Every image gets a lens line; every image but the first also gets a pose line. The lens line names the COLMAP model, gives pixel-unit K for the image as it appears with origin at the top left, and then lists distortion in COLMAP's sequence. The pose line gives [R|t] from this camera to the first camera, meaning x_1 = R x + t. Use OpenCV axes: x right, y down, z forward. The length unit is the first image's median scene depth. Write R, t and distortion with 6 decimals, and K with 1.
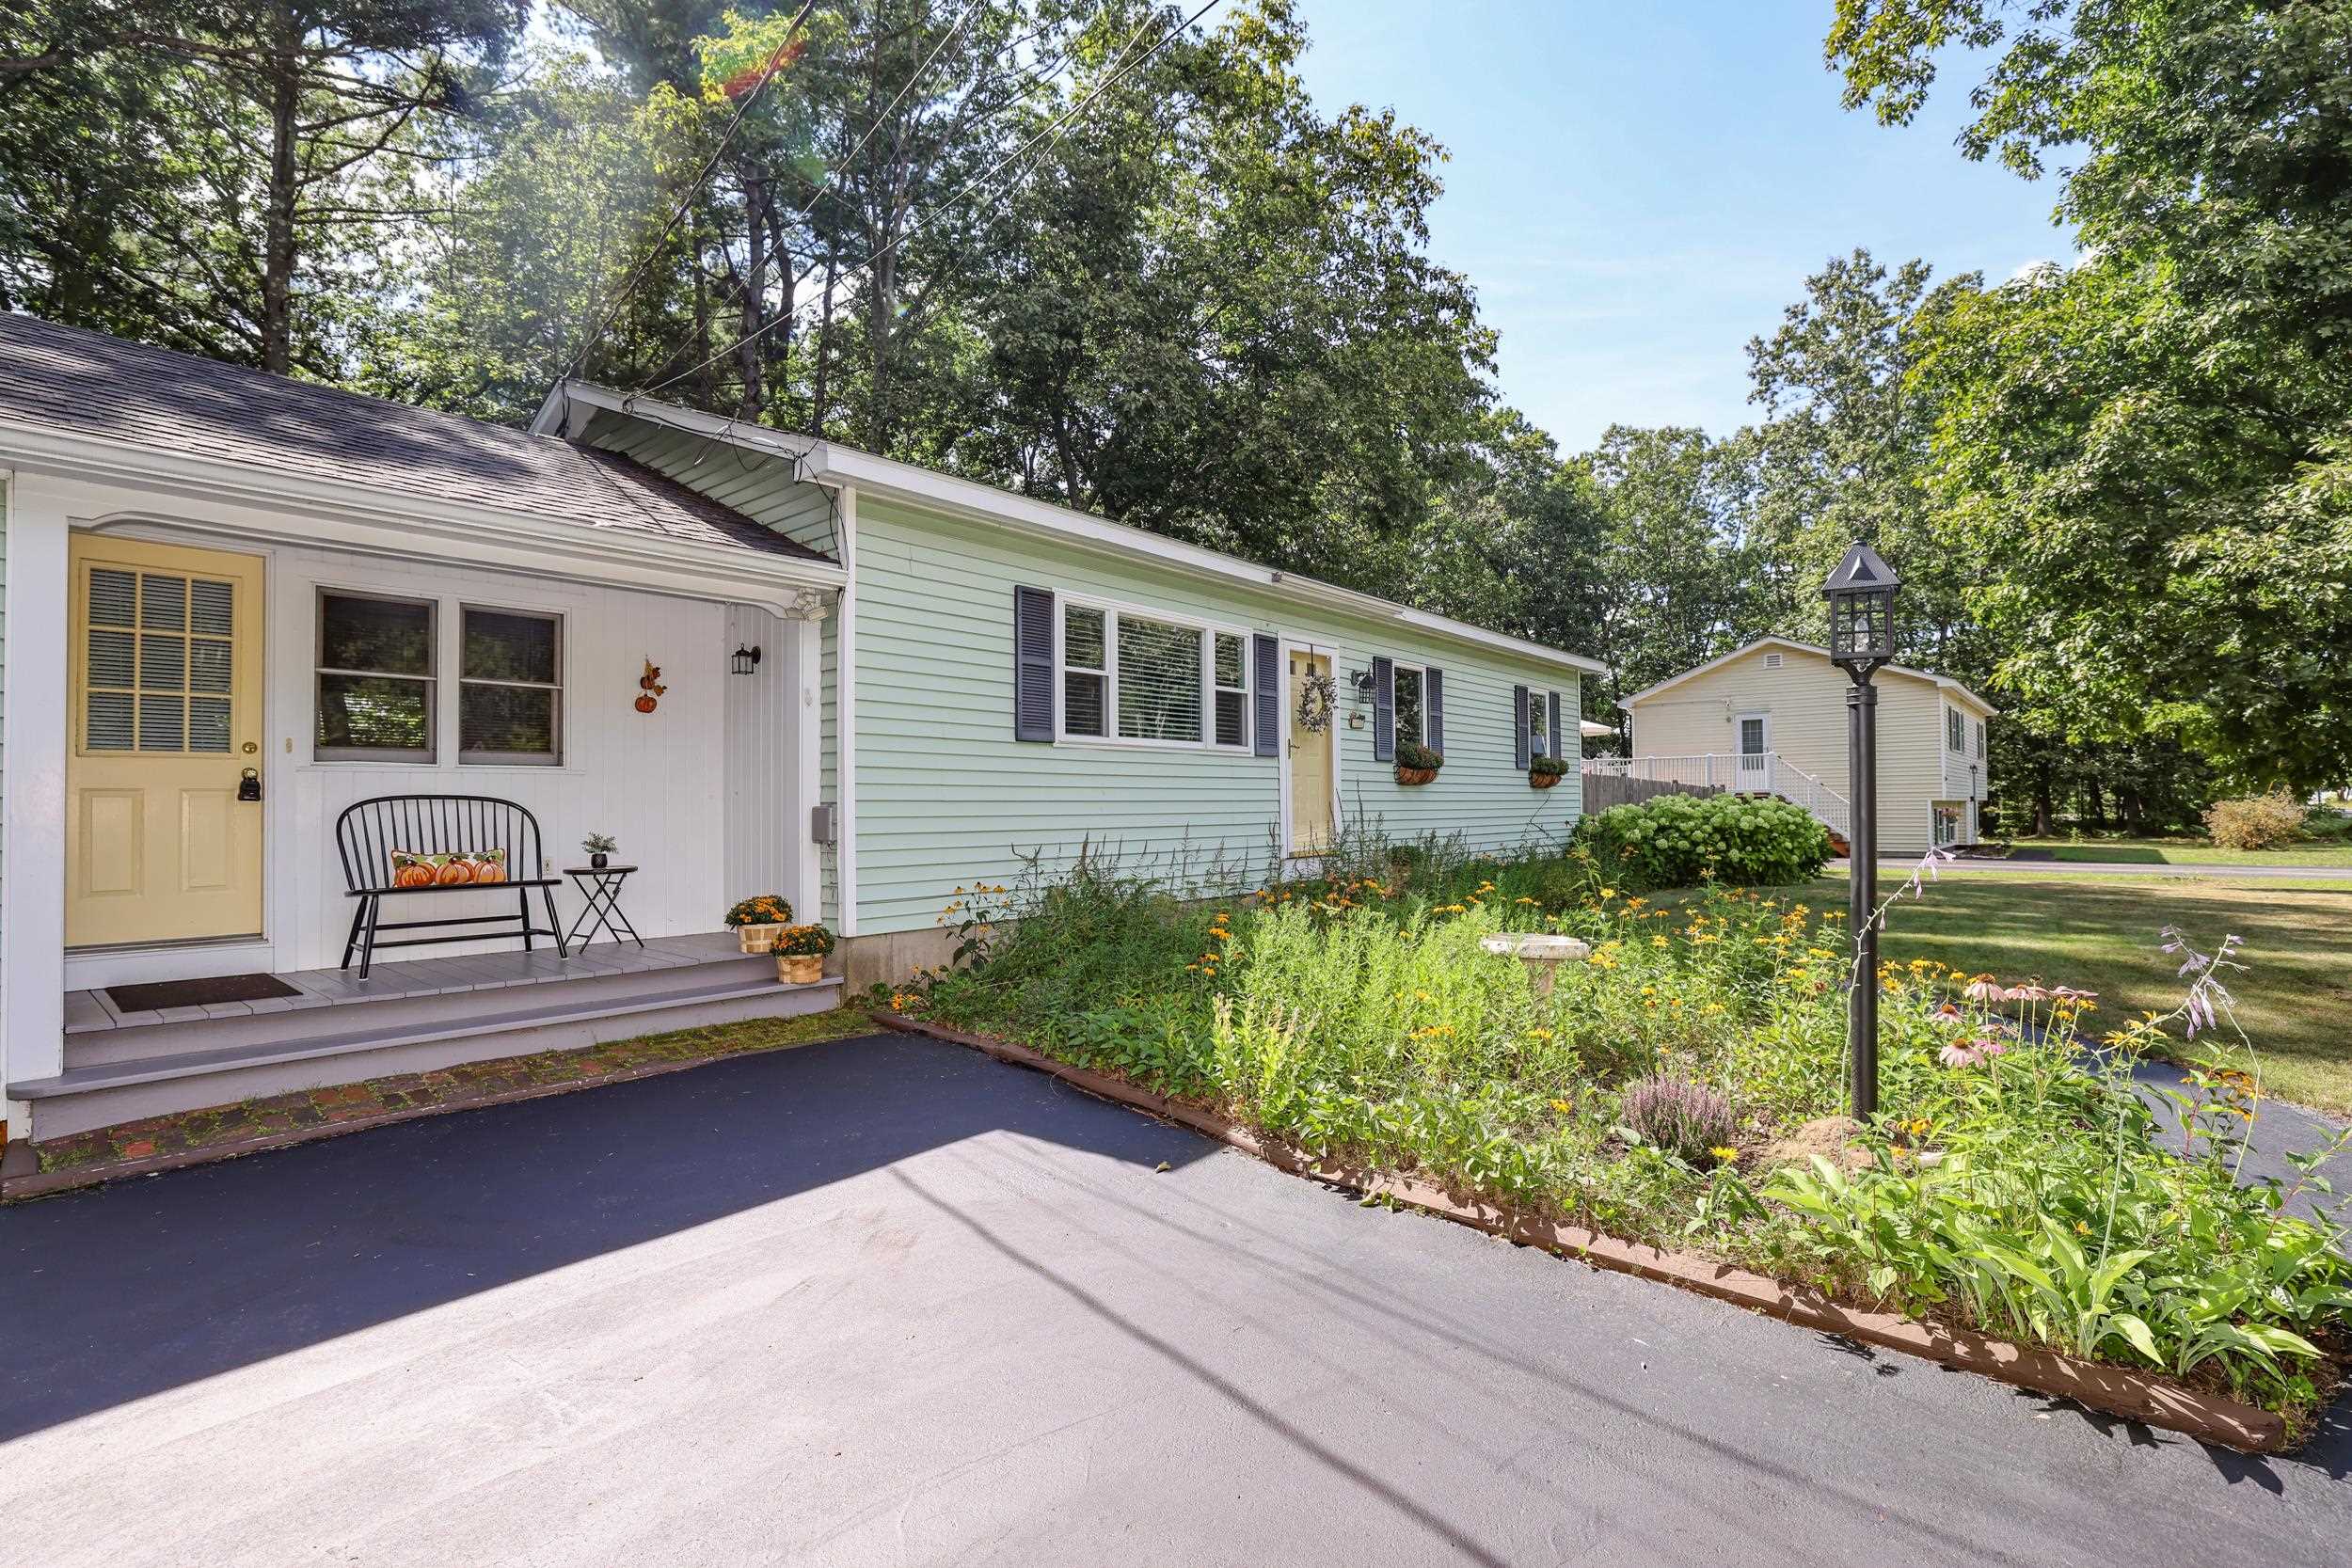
lens RADIAL K [[1058.7, 0, 1121.7], [0, 1058.7, 783.2], [0, 0, 1]] dist [0.002895, 0.000019]
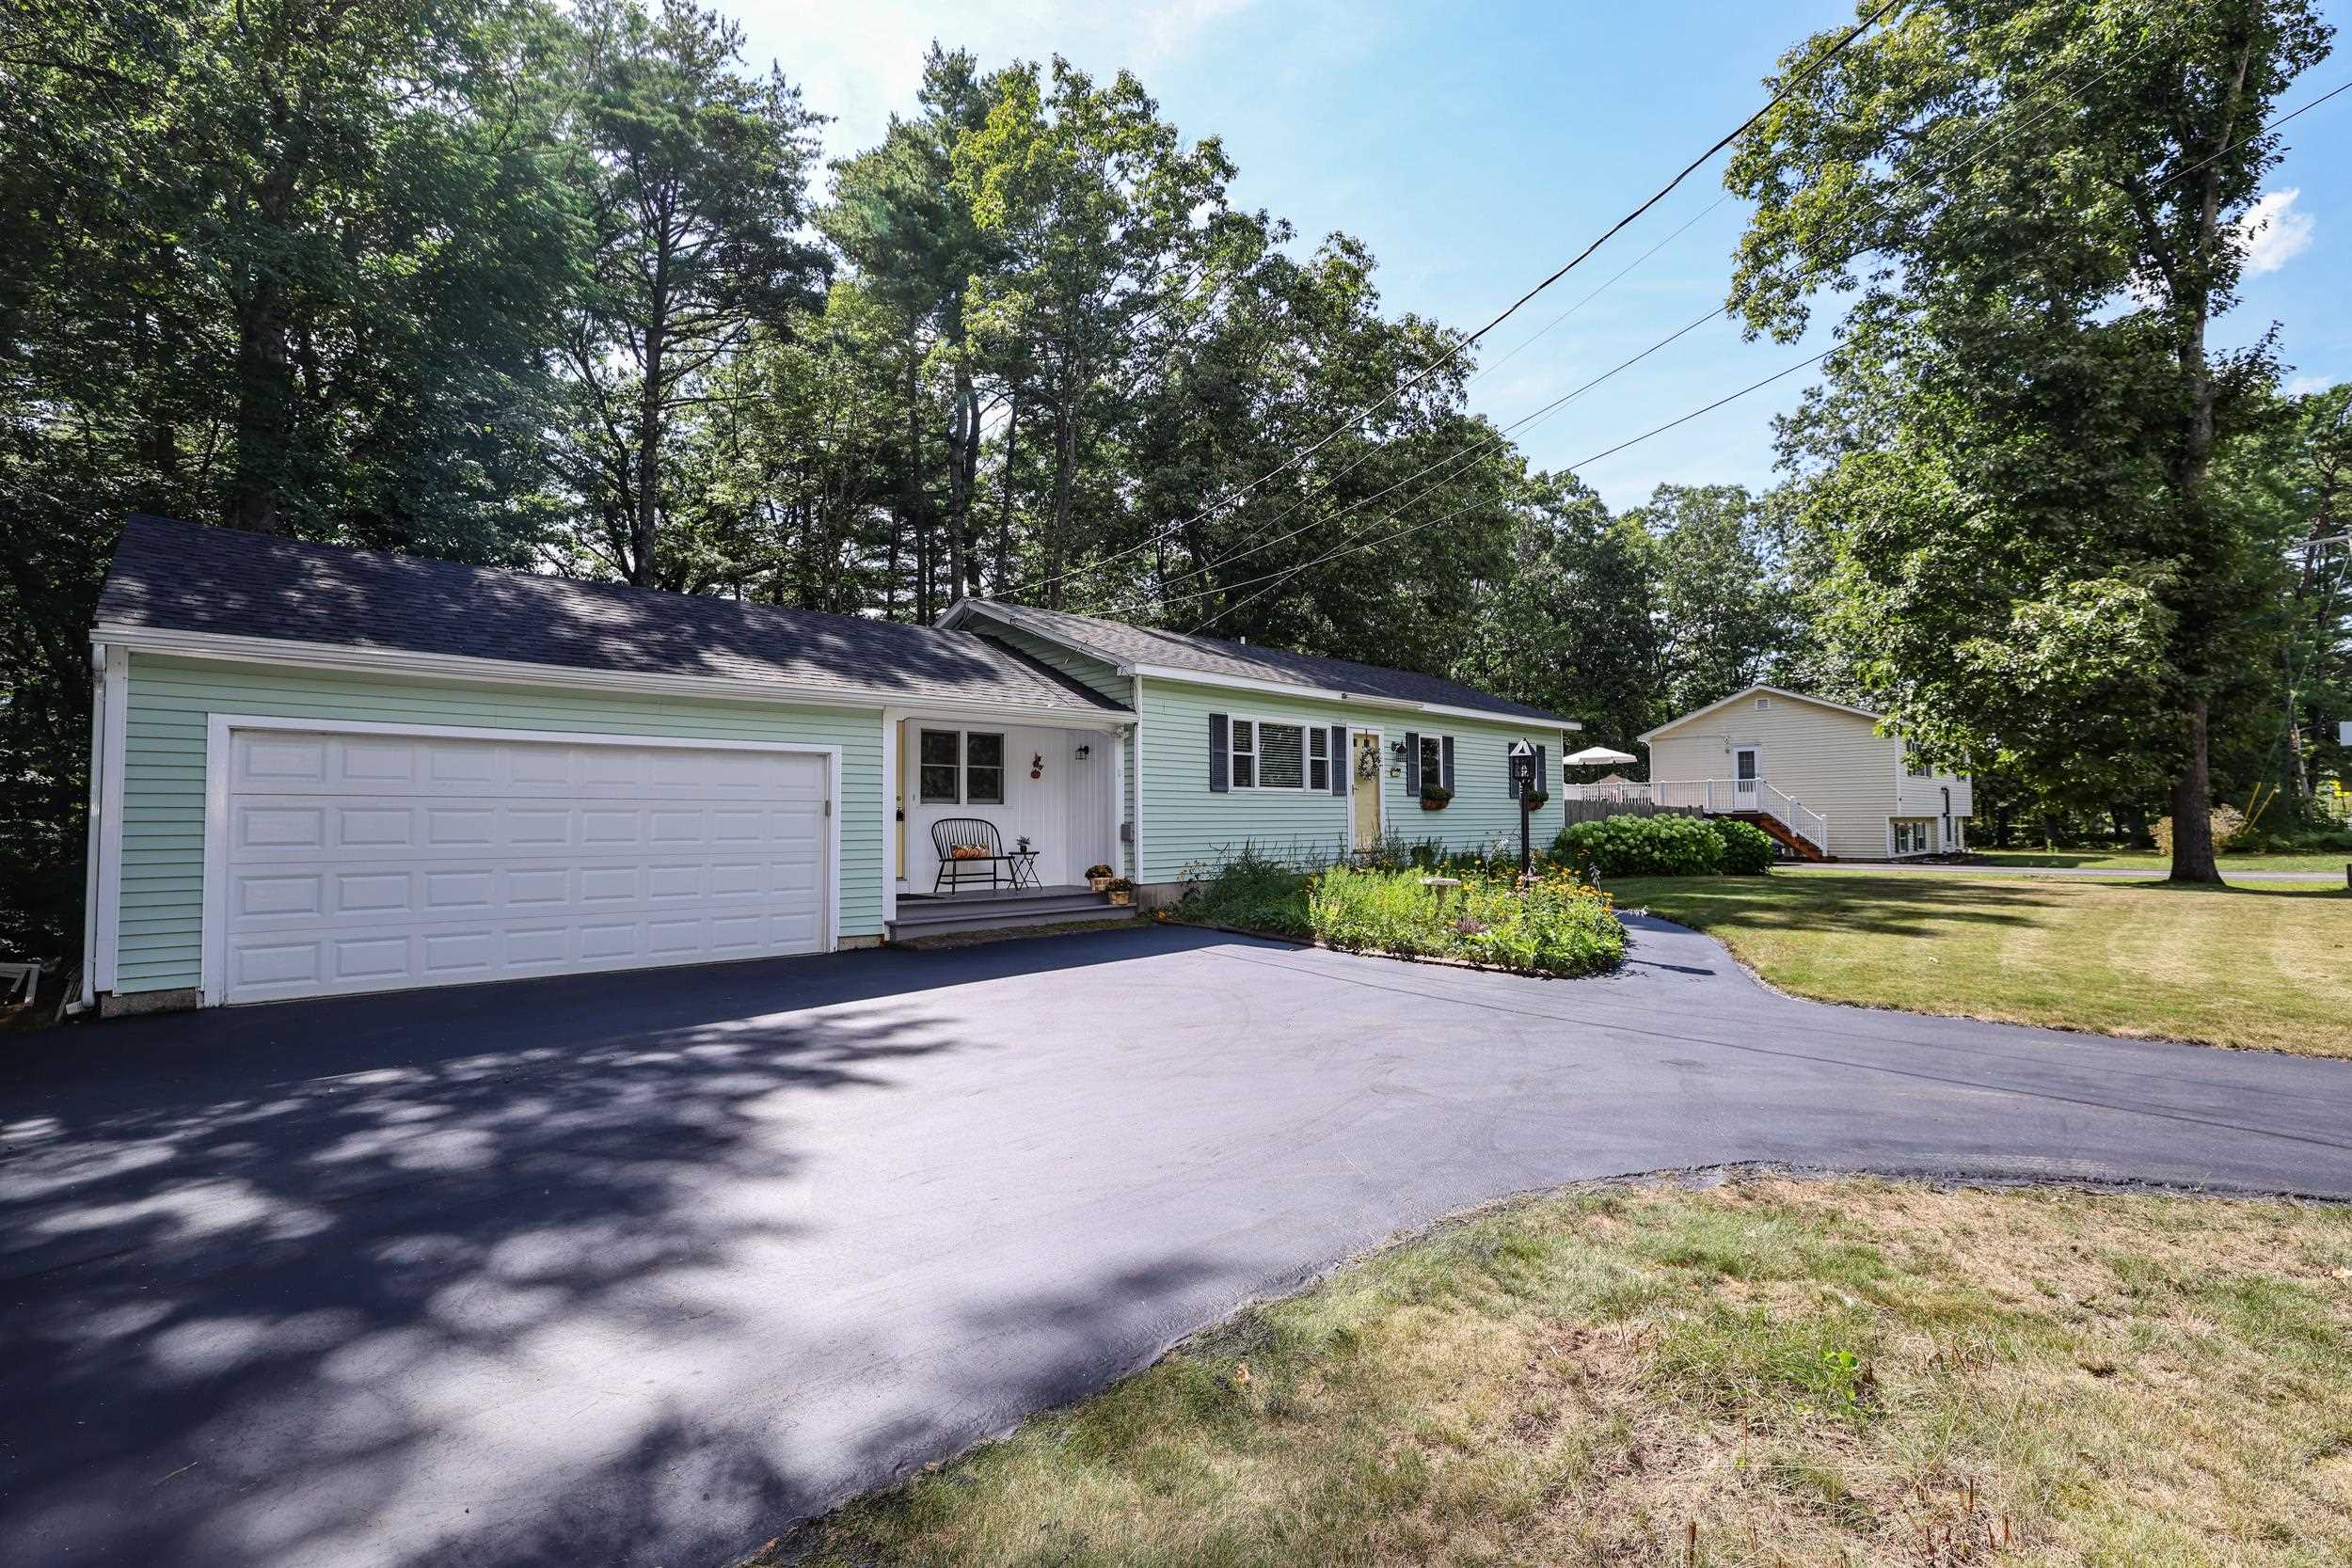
lens RADIAL K [[1011.9, 0, 1165.2], [0, 1011.9, 778.6], [0, 0, 1]] dist [-0.030546, 0.000319]
pose [[0.998521, 0.000128, -0.054376, -0.062039], [-0.001115, 0.999835, -0.018126, -0.021754], [0.054365, 0.018160, 0.998356, -0.700094]]
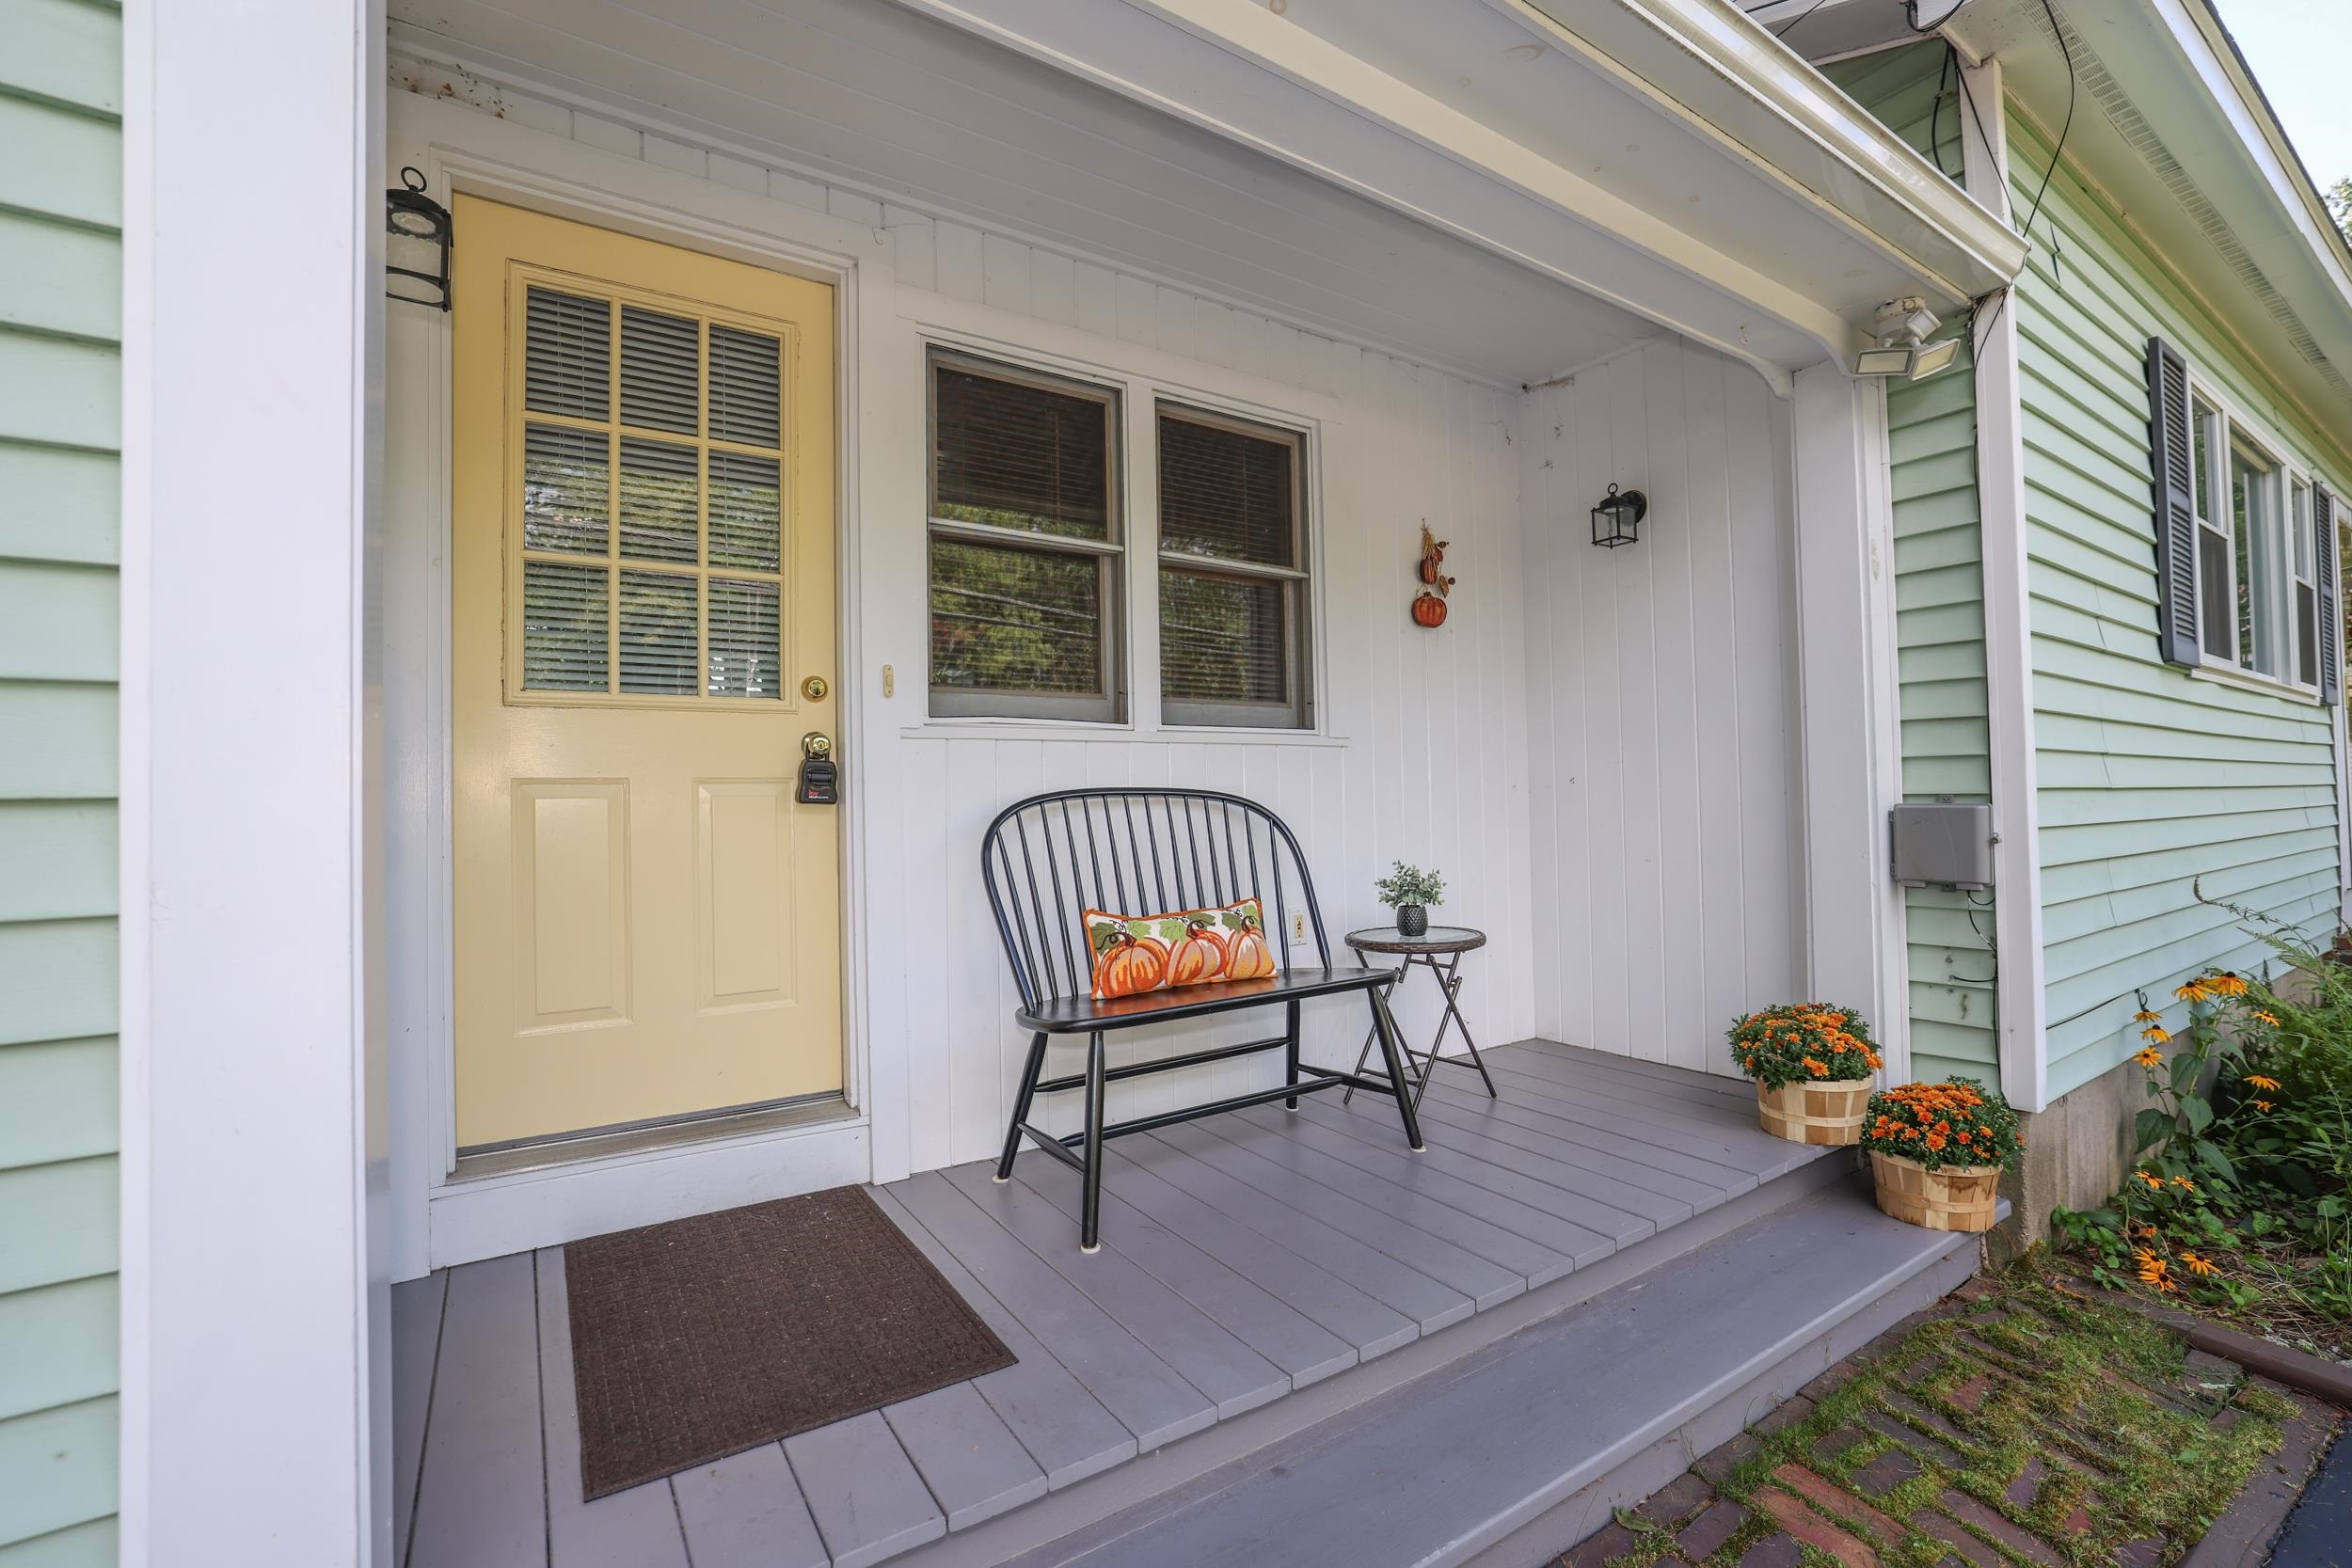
lens RADIAL K [[1011.9, 0, 1165.2], [0, 1011.9, 778.6], [0, 0, 1]] dist [-0.030546, 0.000319]
pose [[0.973065, -0.015497, -0.230010, -0.332151], [0.014555, 0.999877, -0.005794, 0.006078], [0.230071, 0.002290, 0.973171, 0.352881]]
